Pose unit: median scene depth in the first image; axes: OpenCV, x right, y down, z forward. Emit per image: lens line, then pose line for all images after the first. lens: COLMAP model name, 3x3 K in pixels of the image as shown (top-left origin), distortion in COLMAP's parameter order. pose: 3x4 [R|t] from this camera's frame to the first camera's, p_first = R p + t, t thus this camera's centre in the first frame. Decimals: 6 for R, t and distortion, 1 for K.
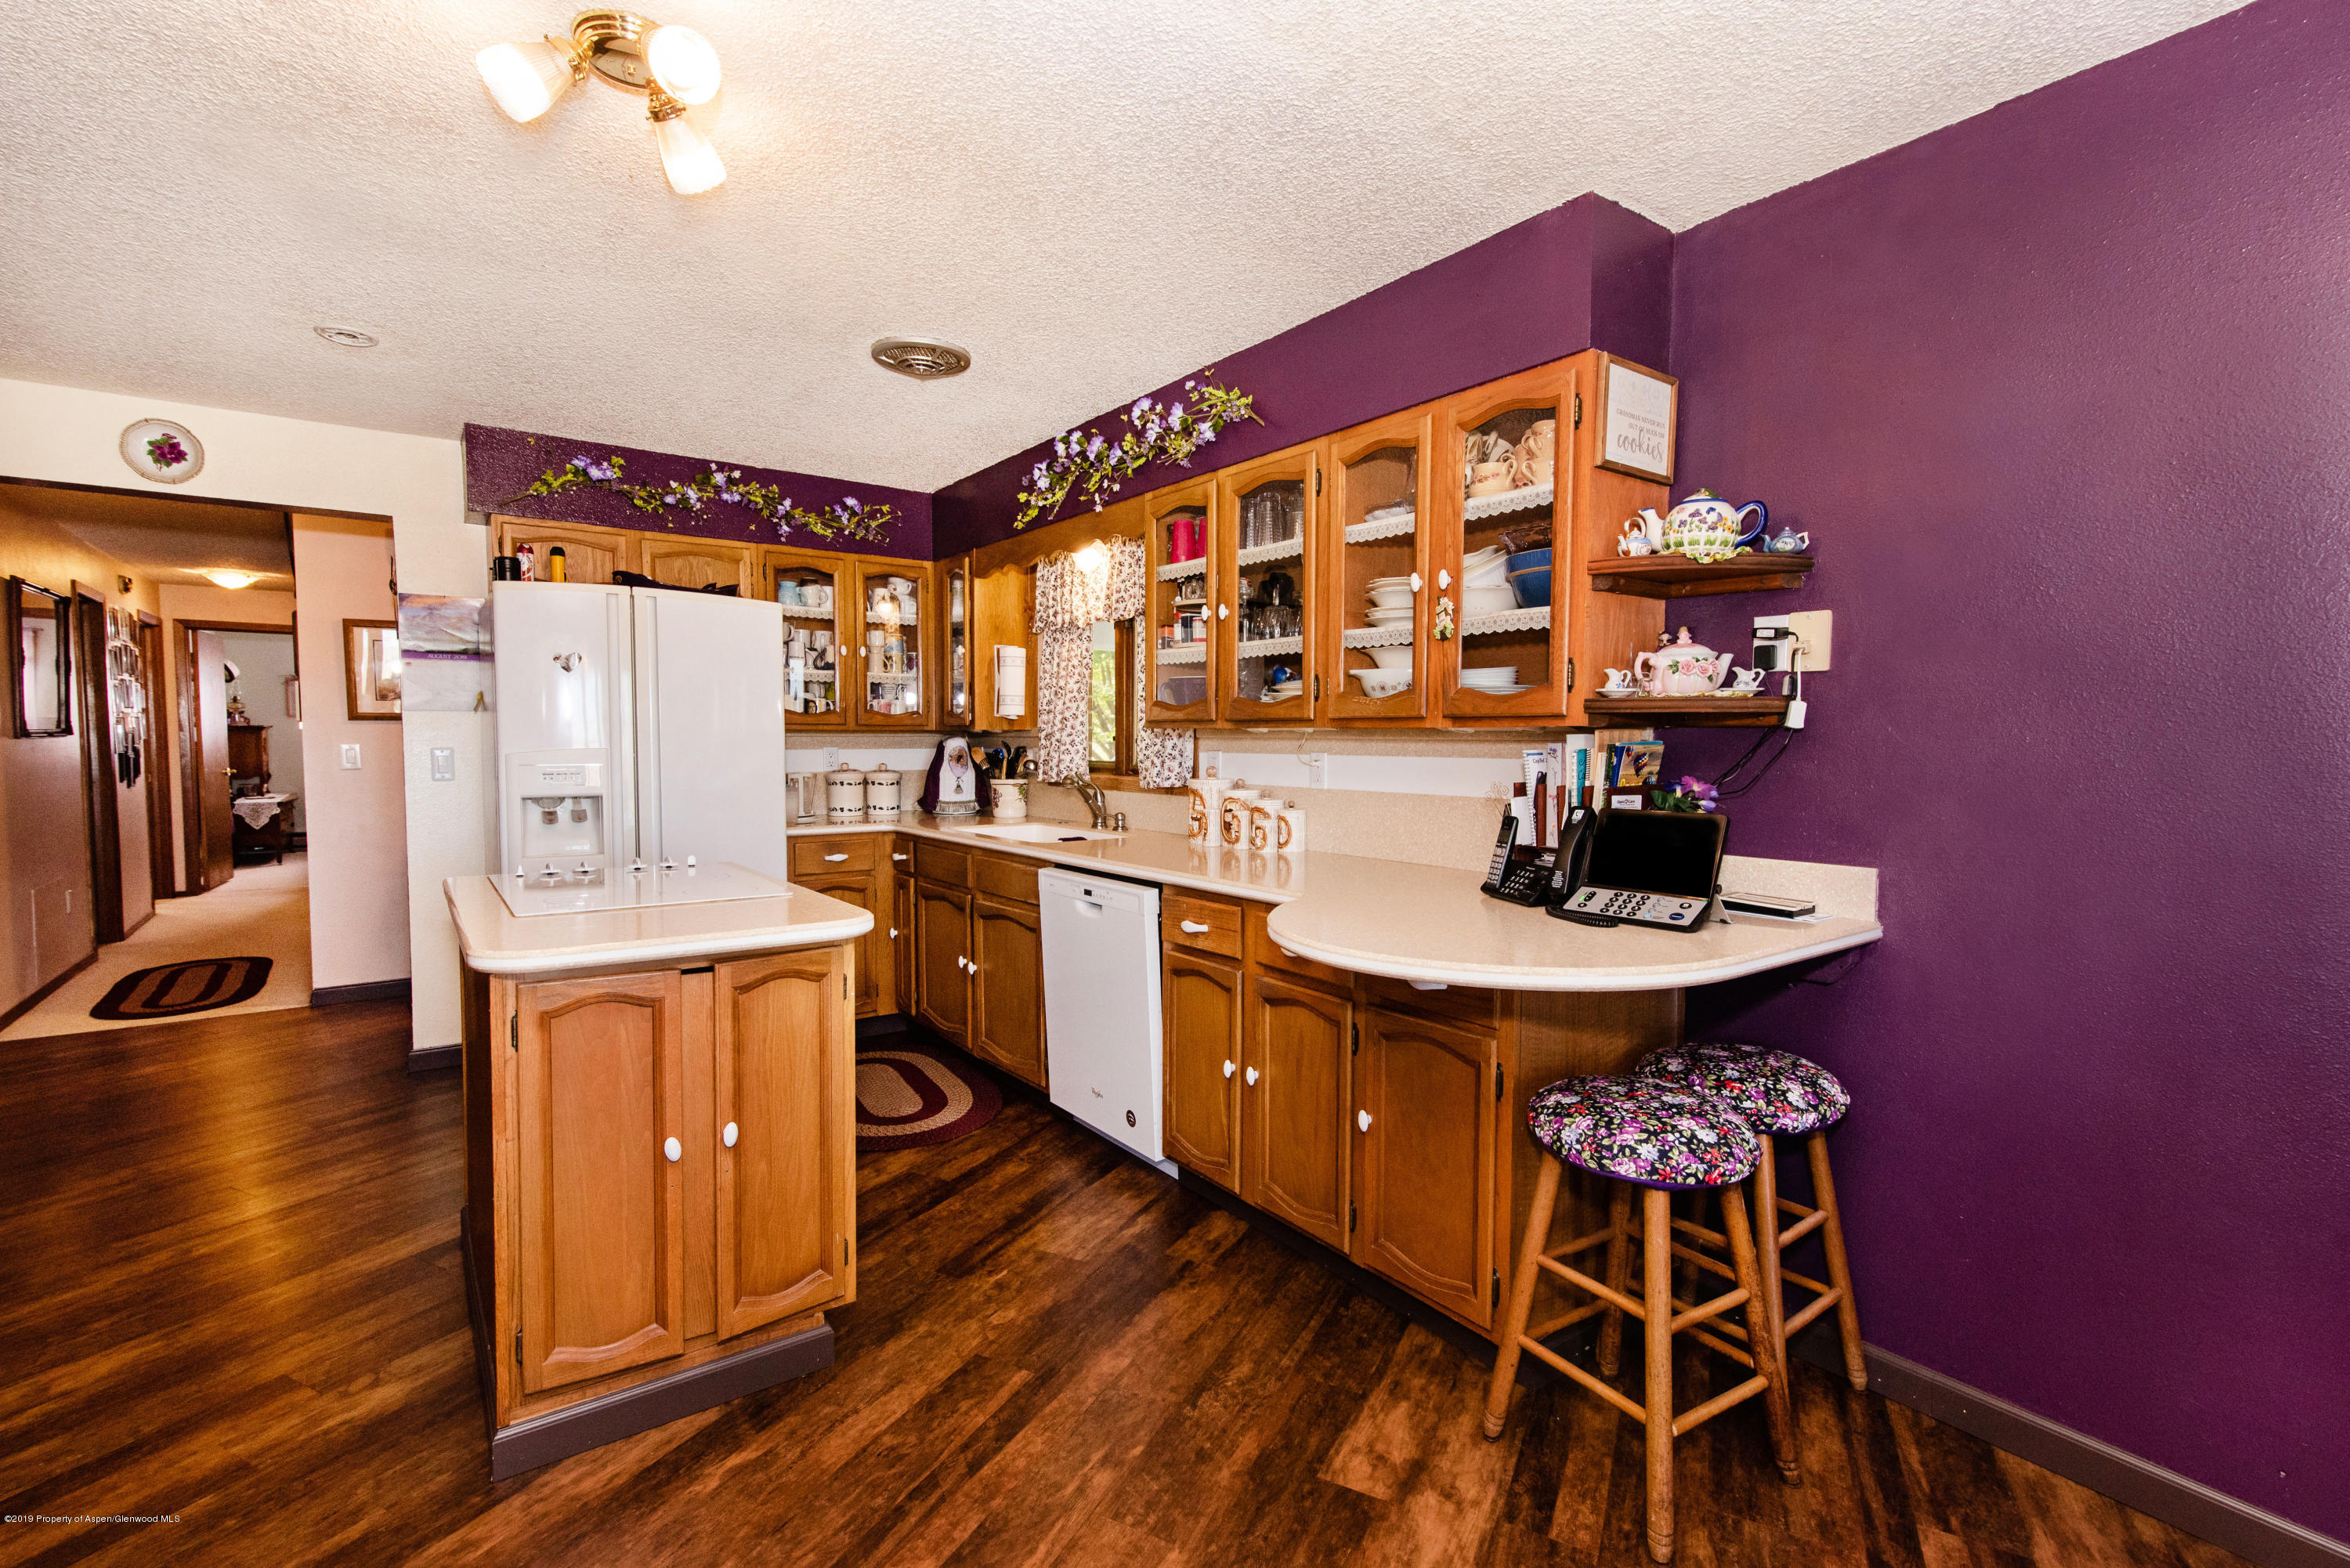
lens RADIAL K [[1062.7, 0, 1161.8], [0, 1062.7, 791.4], [0, 0, 1]] dist [0.016423, -0.001966]
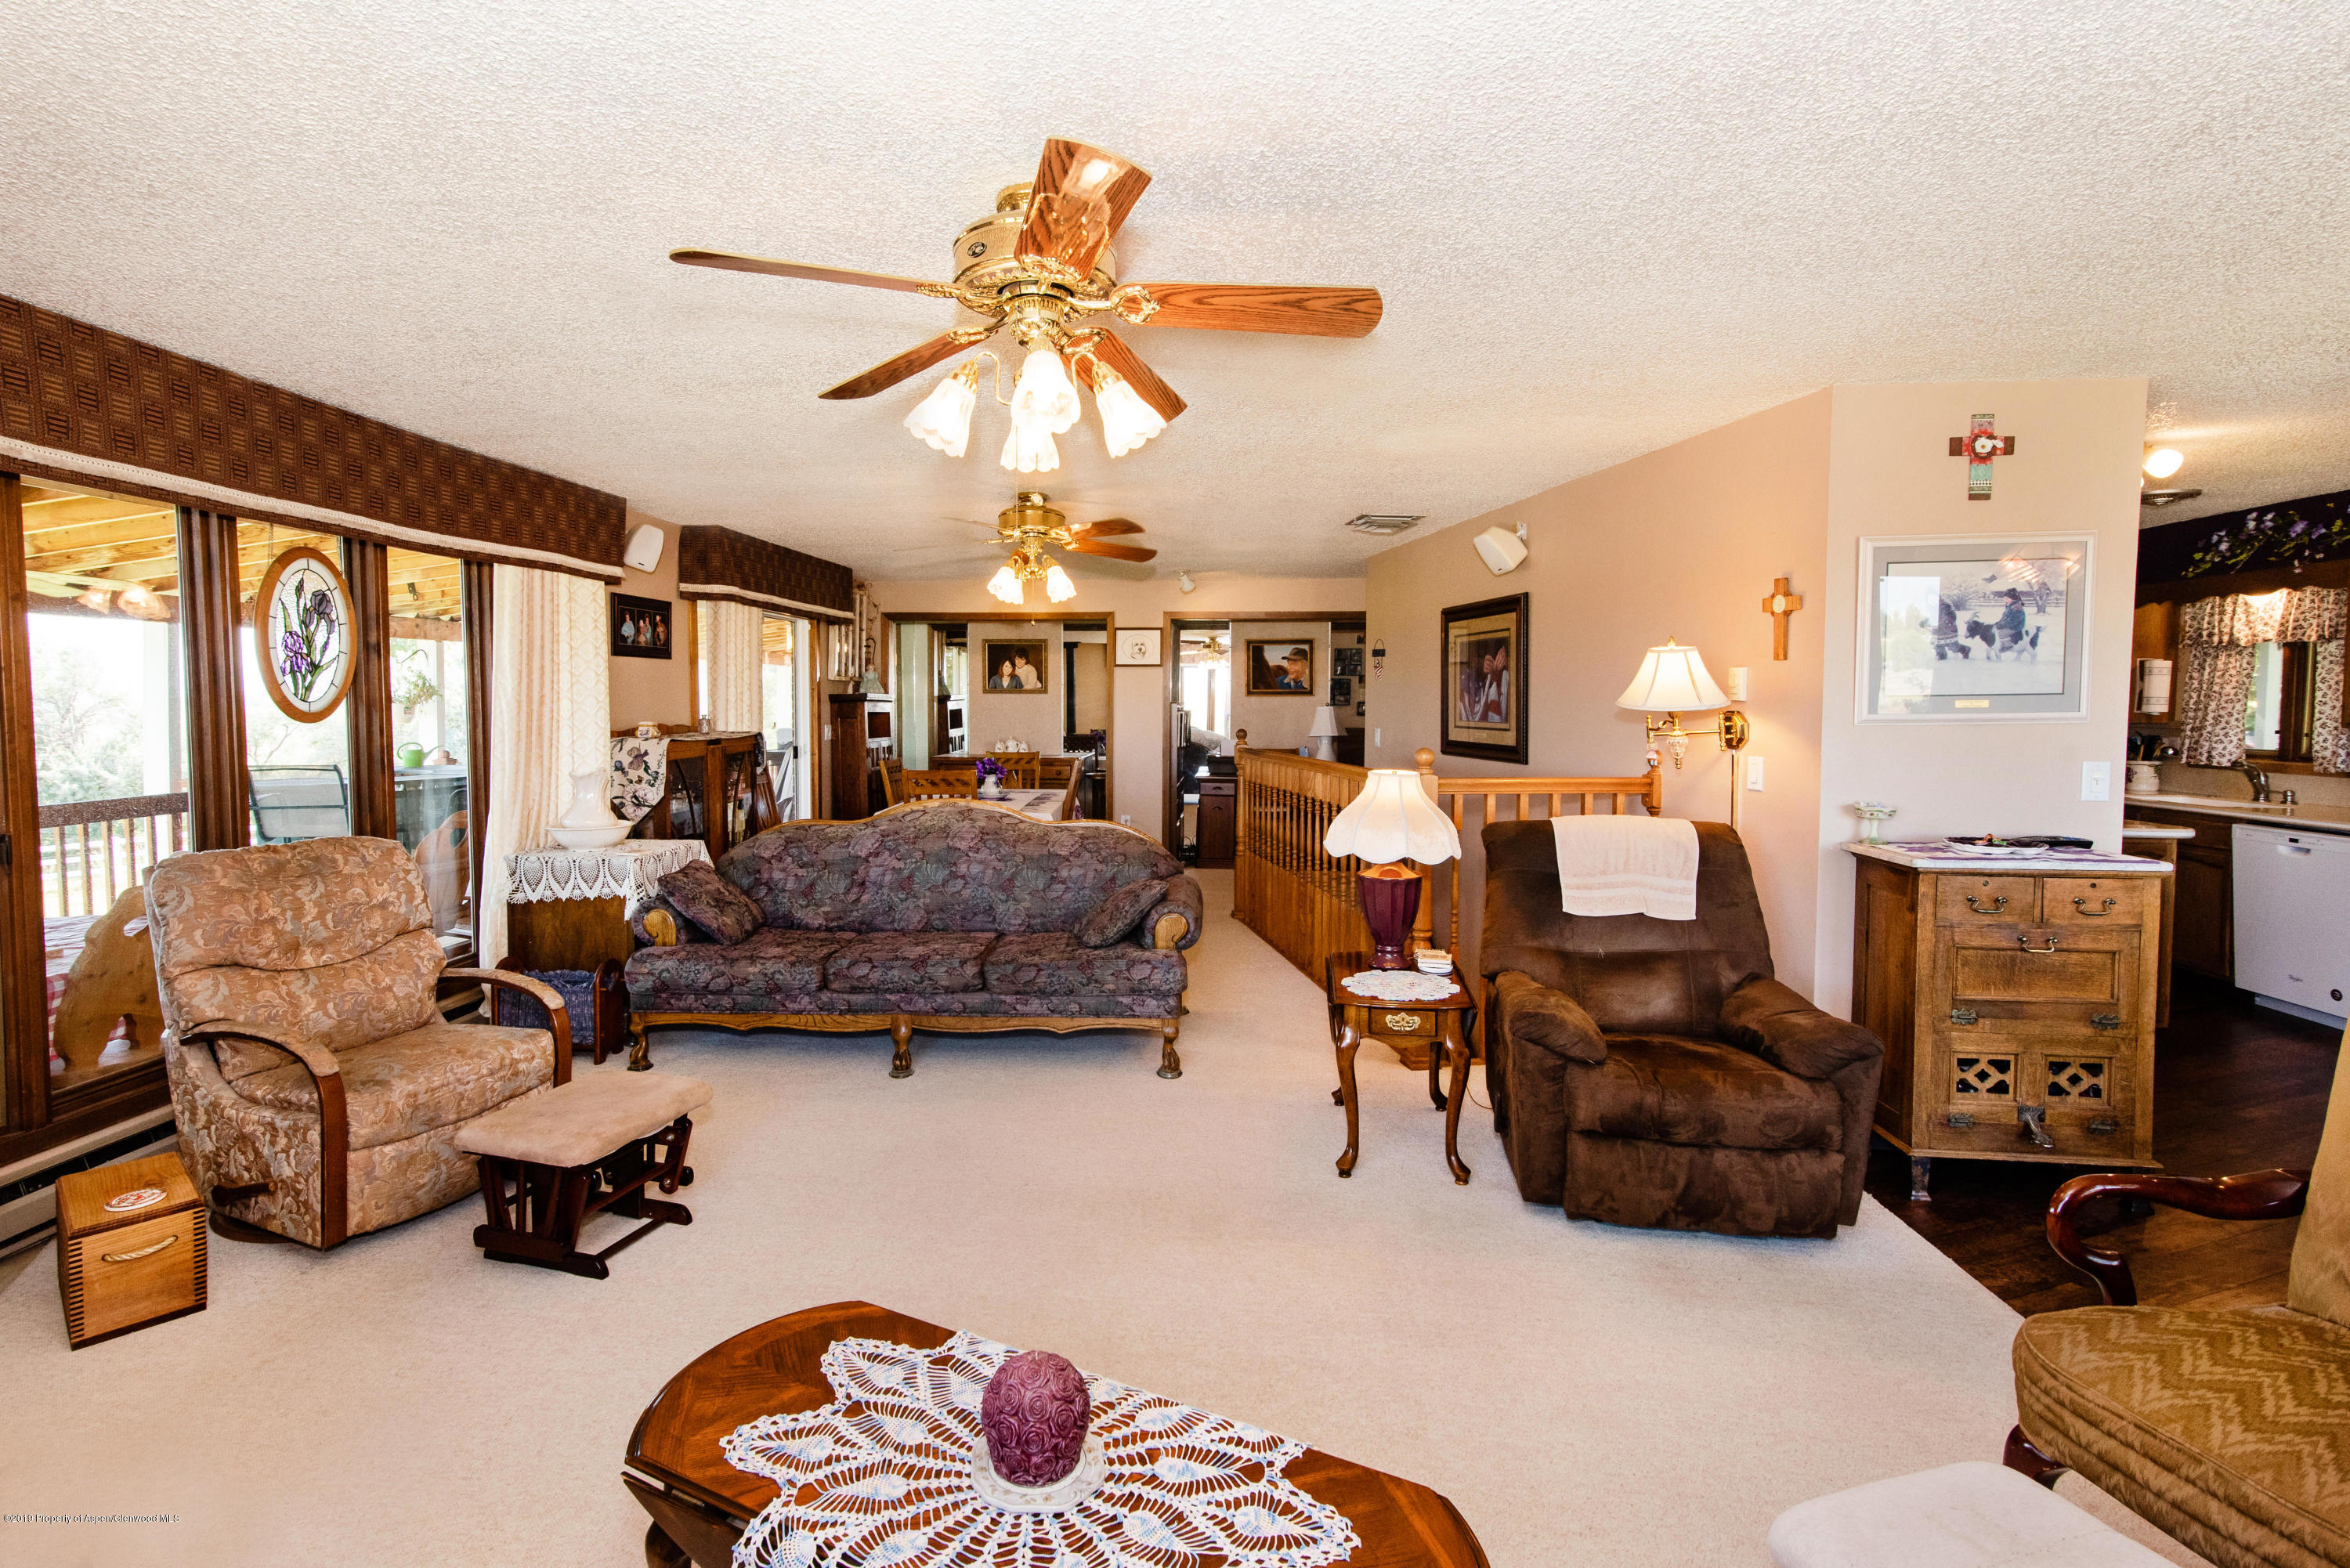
lens RADIAL K [[1103.2, 0, 1150.5], [0, 1103.2, 747.3], [0, 0, 1]] dist [0.009202, -0.000035]
pose [[0.758939, 0.028965, -0.650518, -0.299825], [-0.036687, 0.999325, 0.001695, 0.023396], [0.650128, 0.022579, 0.759489, -1.334366]]
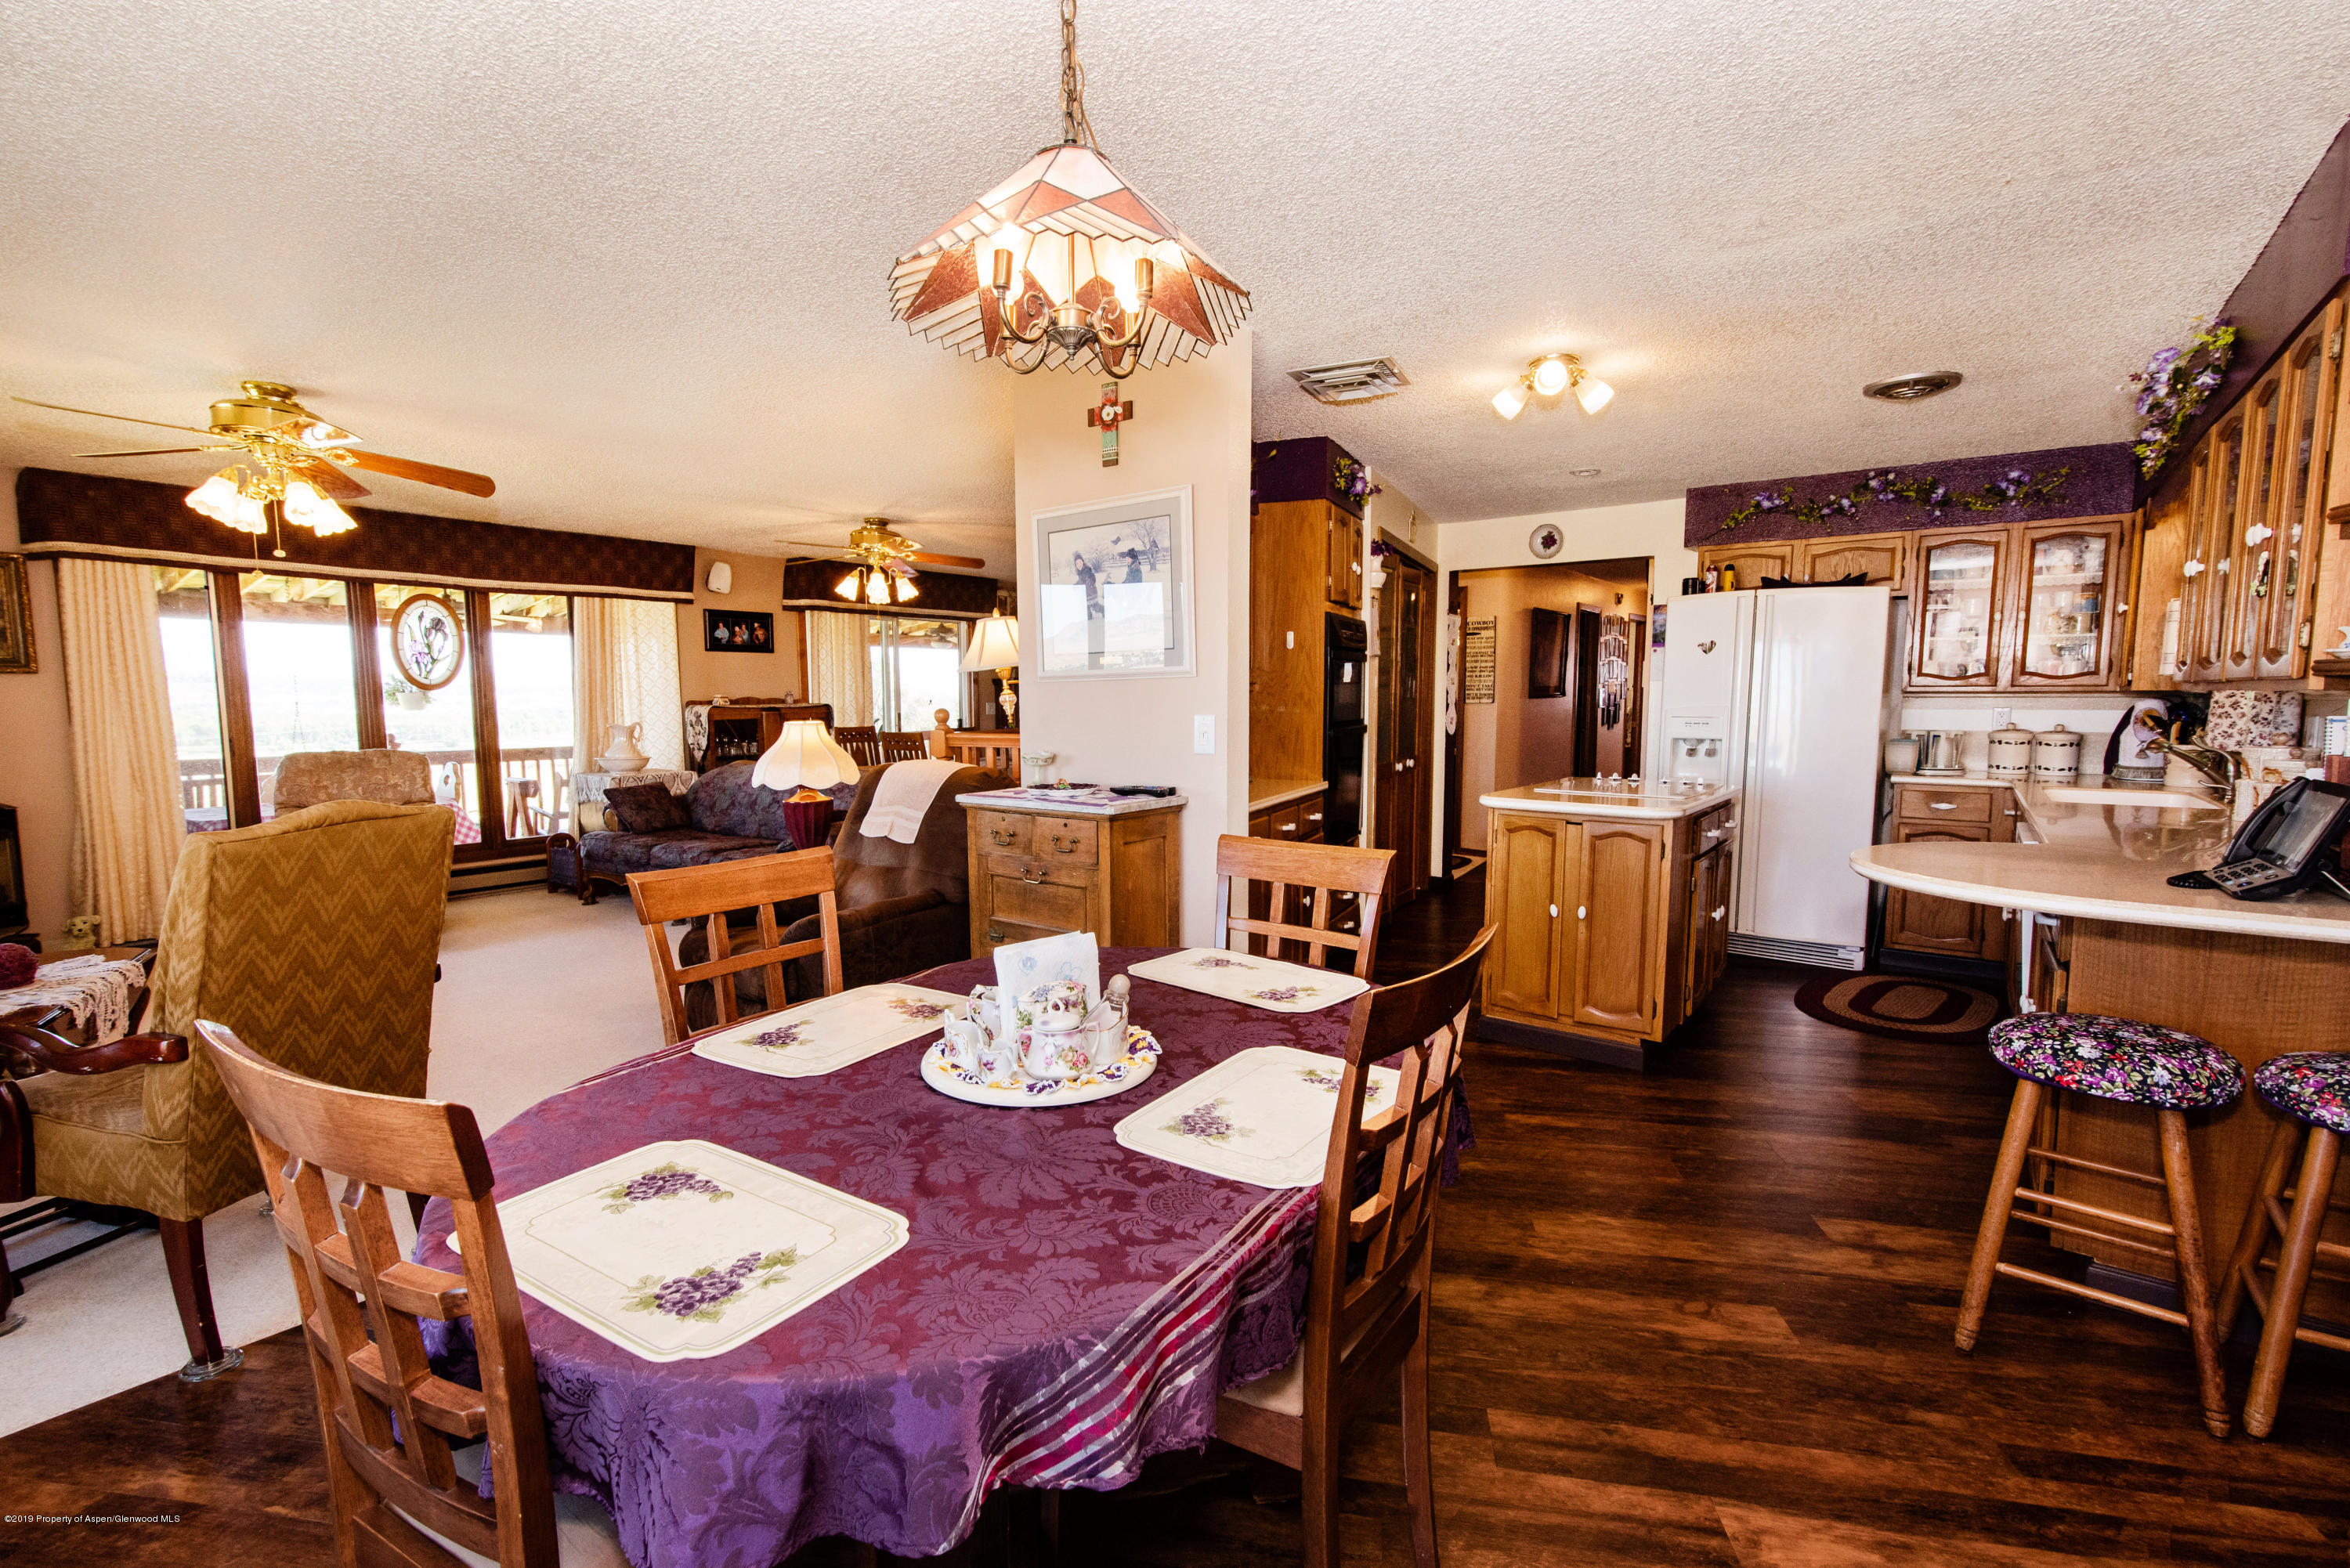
lens RADIAL K [[1062.7, 0, 1167.2], [0, 1062.7, 791.9], [0, 0, 1]] dist [0.016423, -0.001966]
pose [[0.296961, 0.085575, -0.951047, 0.768388], [-0.047286, 0.996072, 0.074861, 0.002652], [0.953718, 0.022740, 0.299841, -0.174688]]
